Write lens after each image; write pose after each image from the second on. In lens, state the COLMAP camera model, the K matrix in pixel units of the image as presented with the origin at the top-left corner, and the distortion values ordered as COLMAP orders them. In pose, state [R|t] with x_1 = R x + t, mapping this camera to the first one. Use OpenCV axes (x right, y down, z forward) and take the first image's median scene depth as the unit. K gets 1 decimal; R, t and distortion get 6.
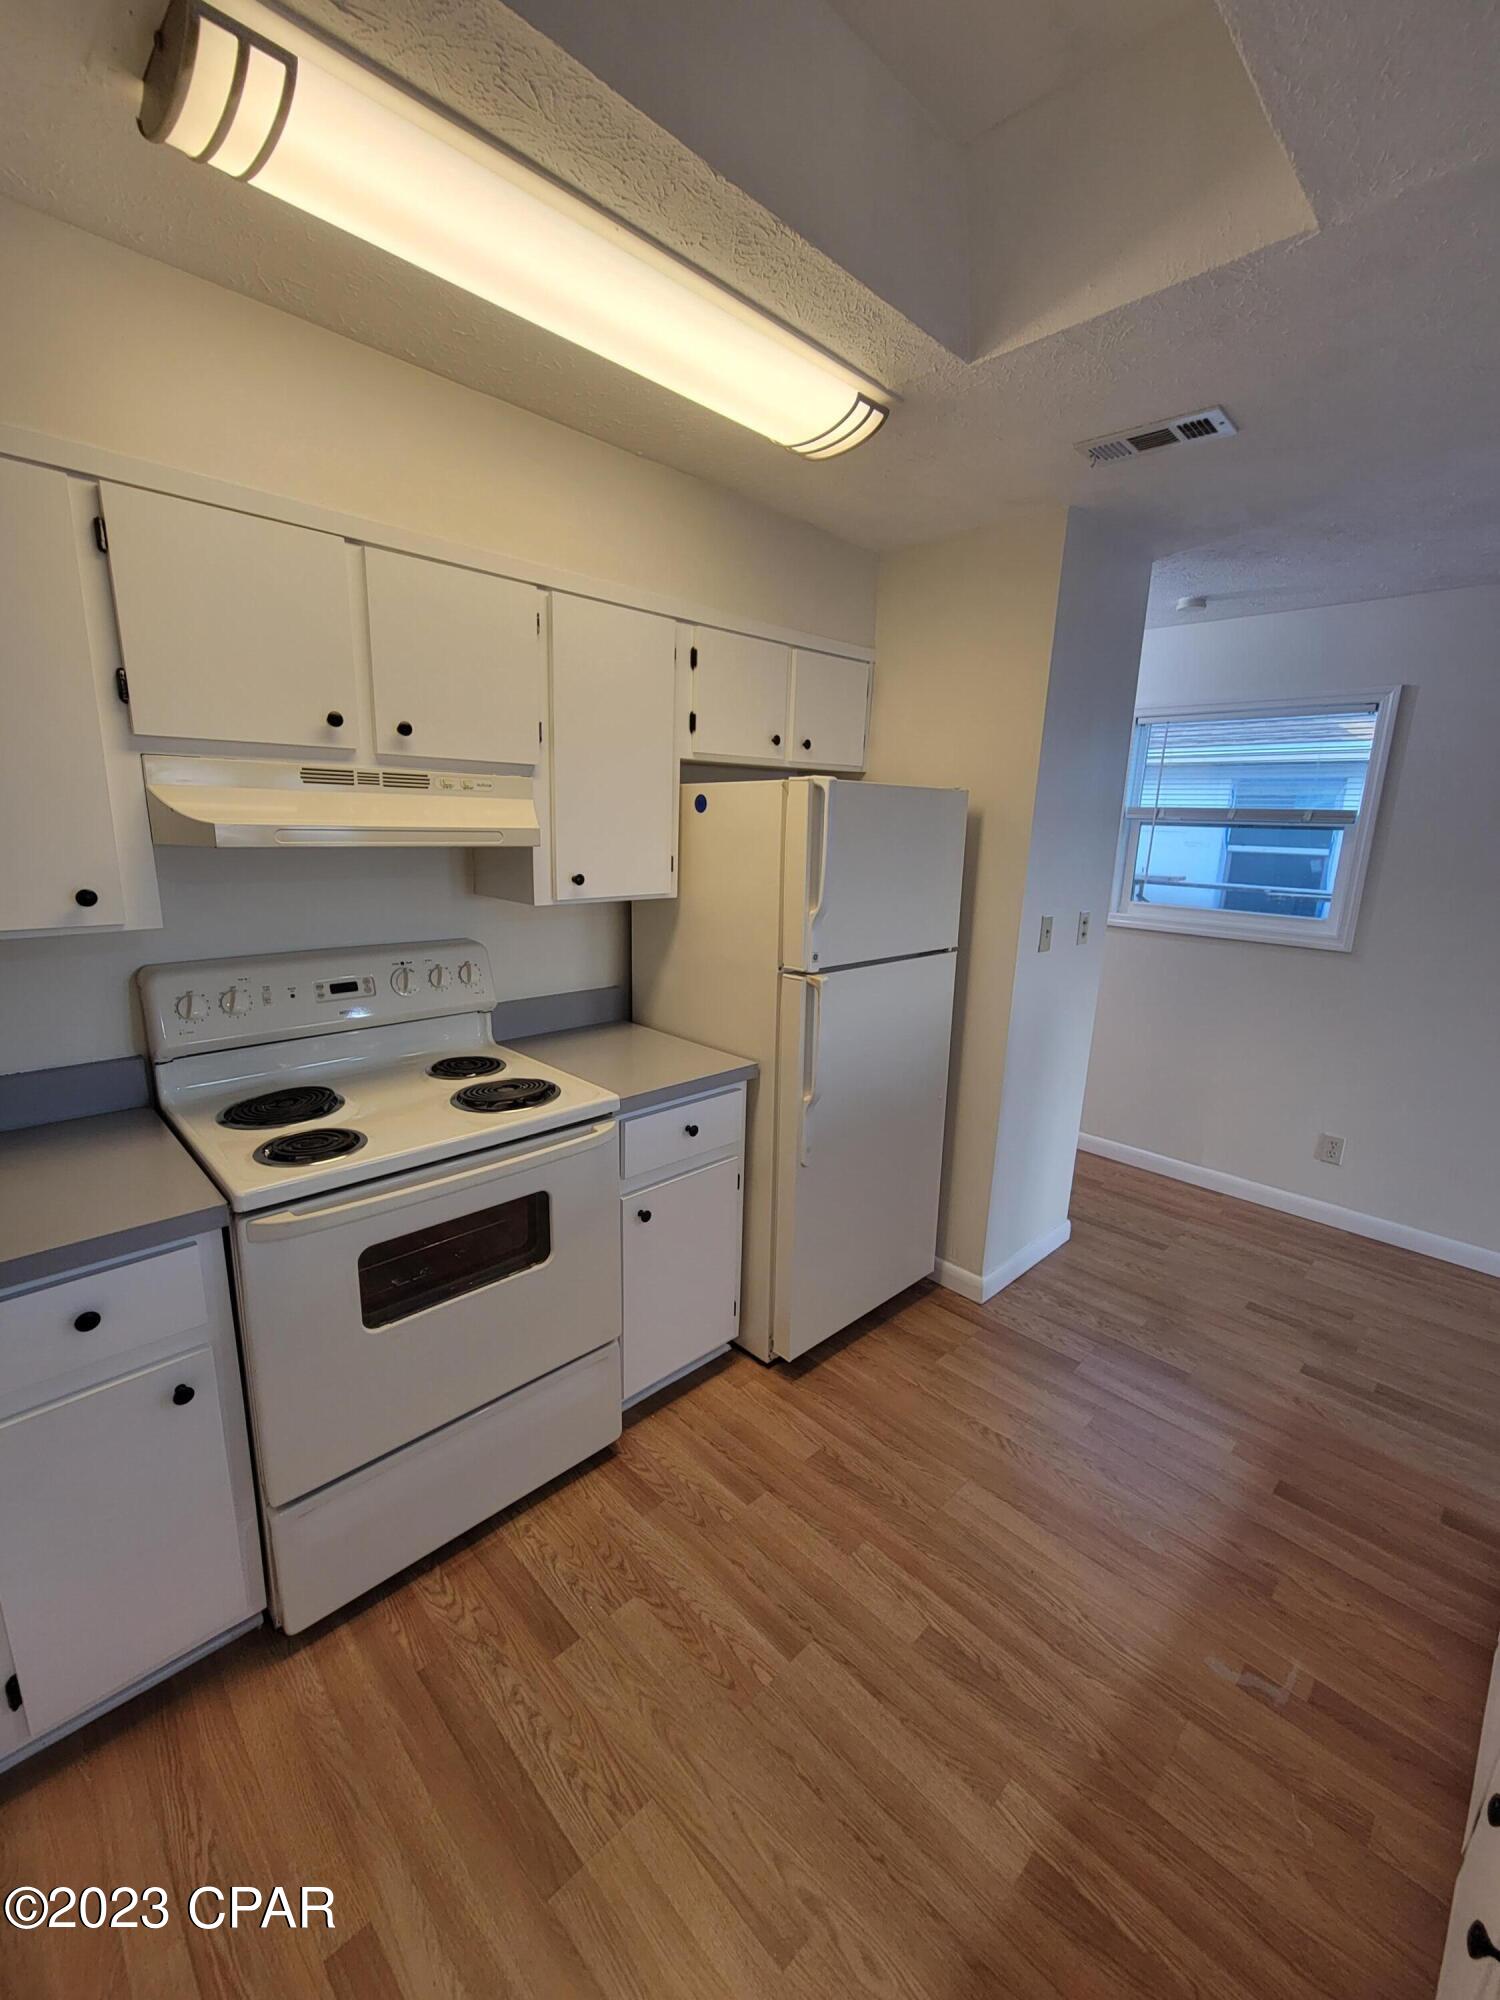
lens RADIAL K [[823.3, 0, 732.0], [0, 823.3, 1000.1], [0, 0, 1]] dist [0.000480, -0.000223]
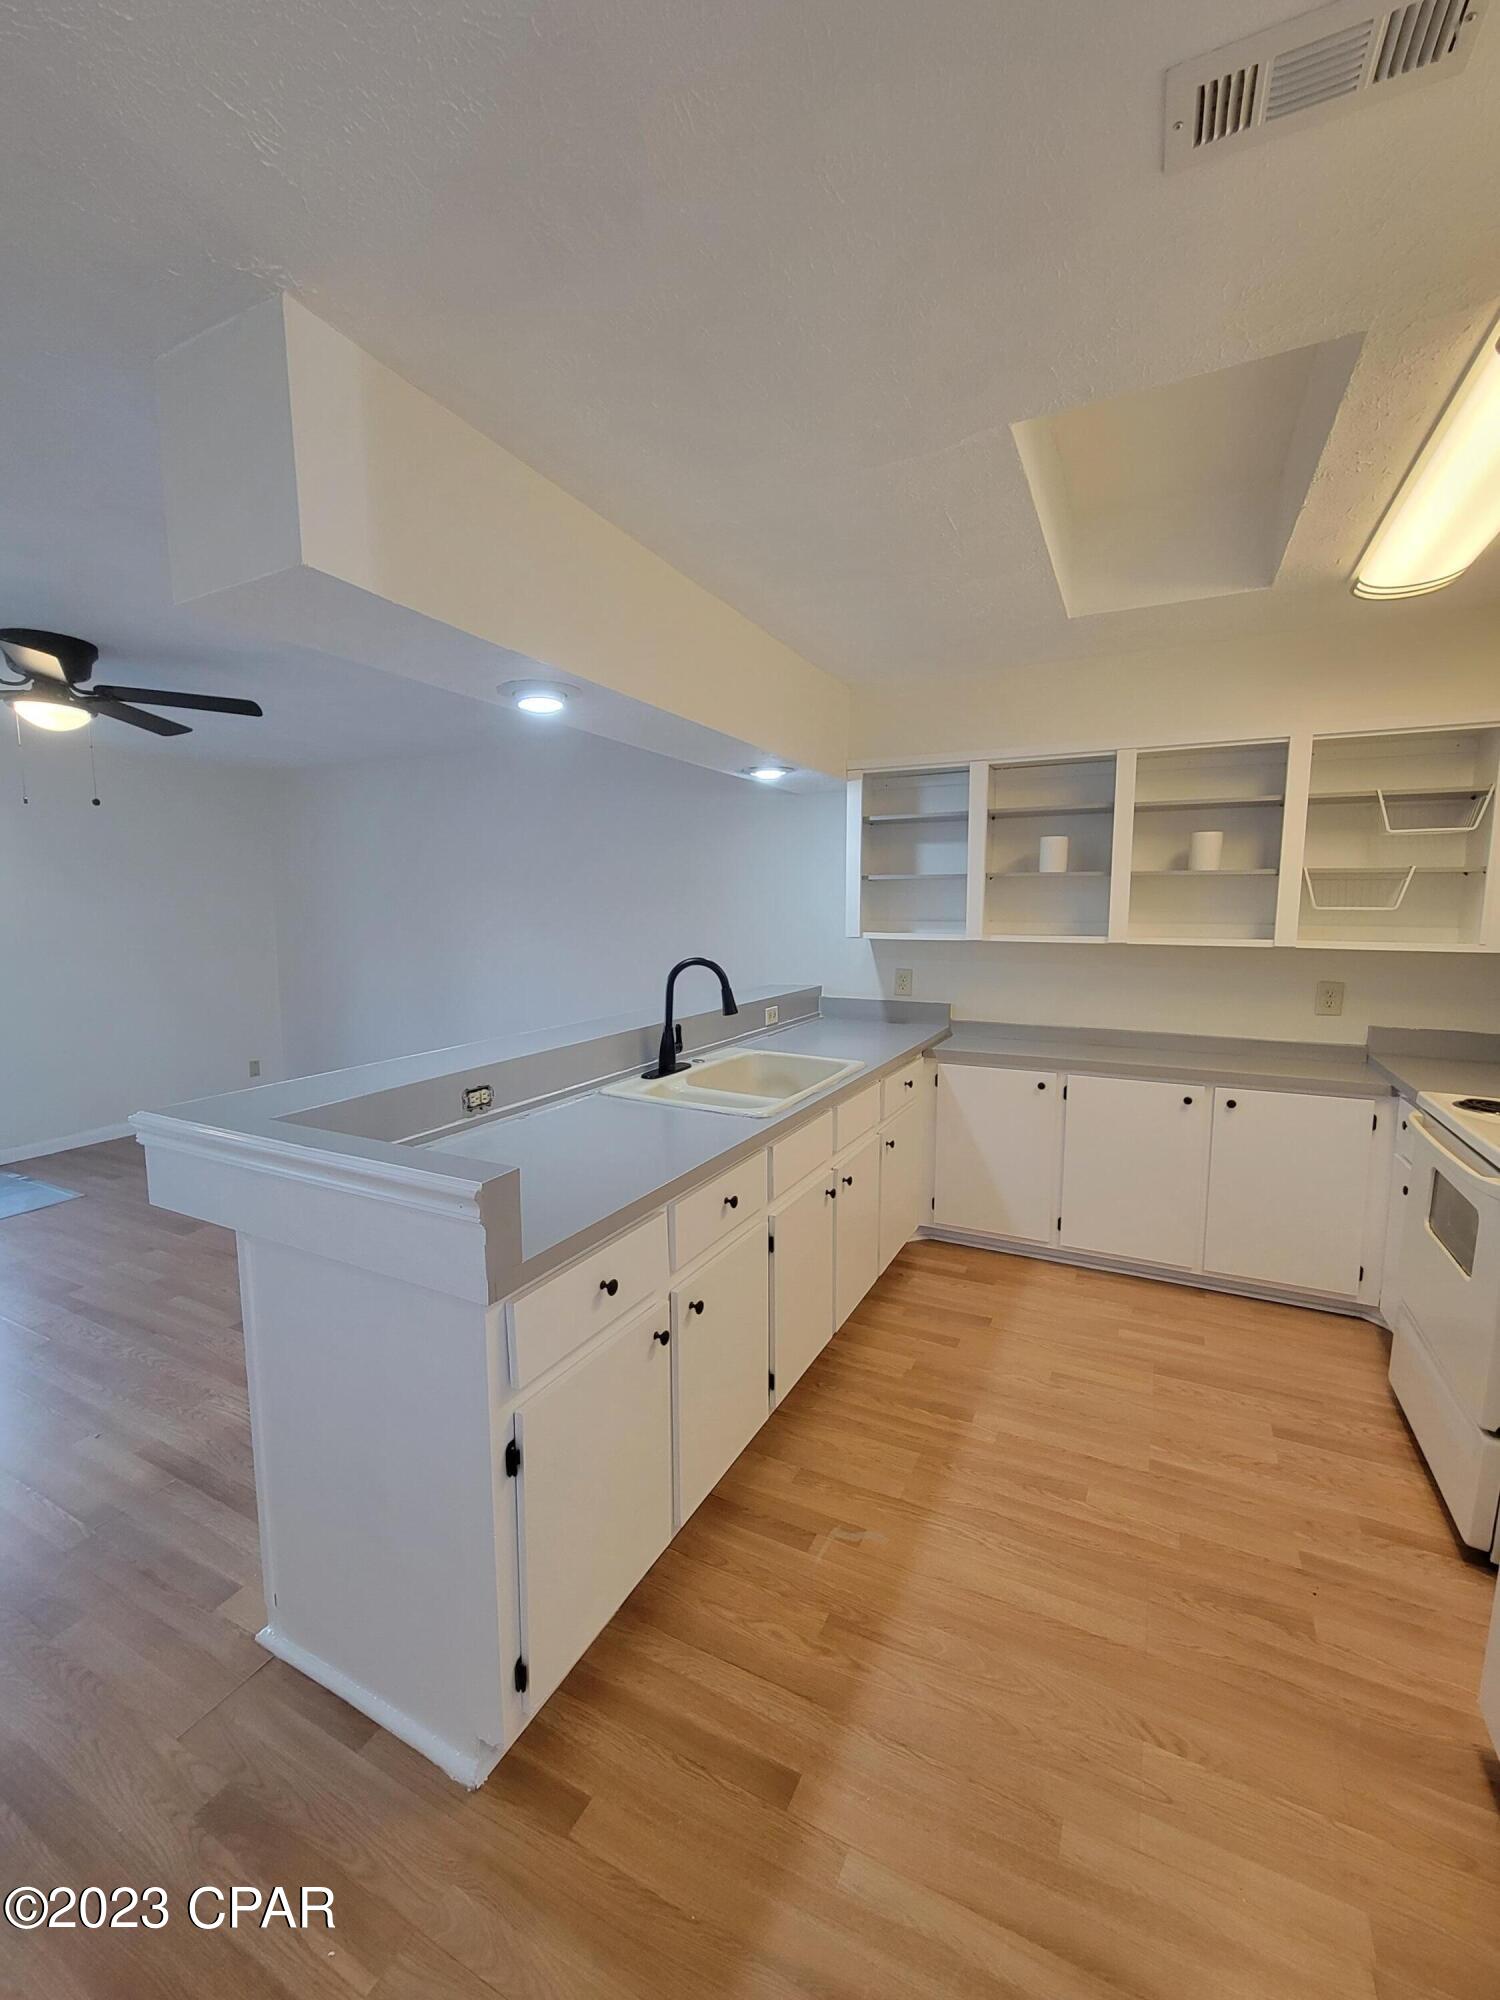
lens RADIAL K [[824.2, 0, 750.0], [0, 824.2, 1000.0], [0, 0, 1]] dist [0.001145, 0.000039]
pose [[-0.940849, 0.006962, -0.338754, 1.125953], [-0.102677, 0.946919, 0.304633, -0.286060], [0.322893, 0.321396, -0.890193, 1.692983]]
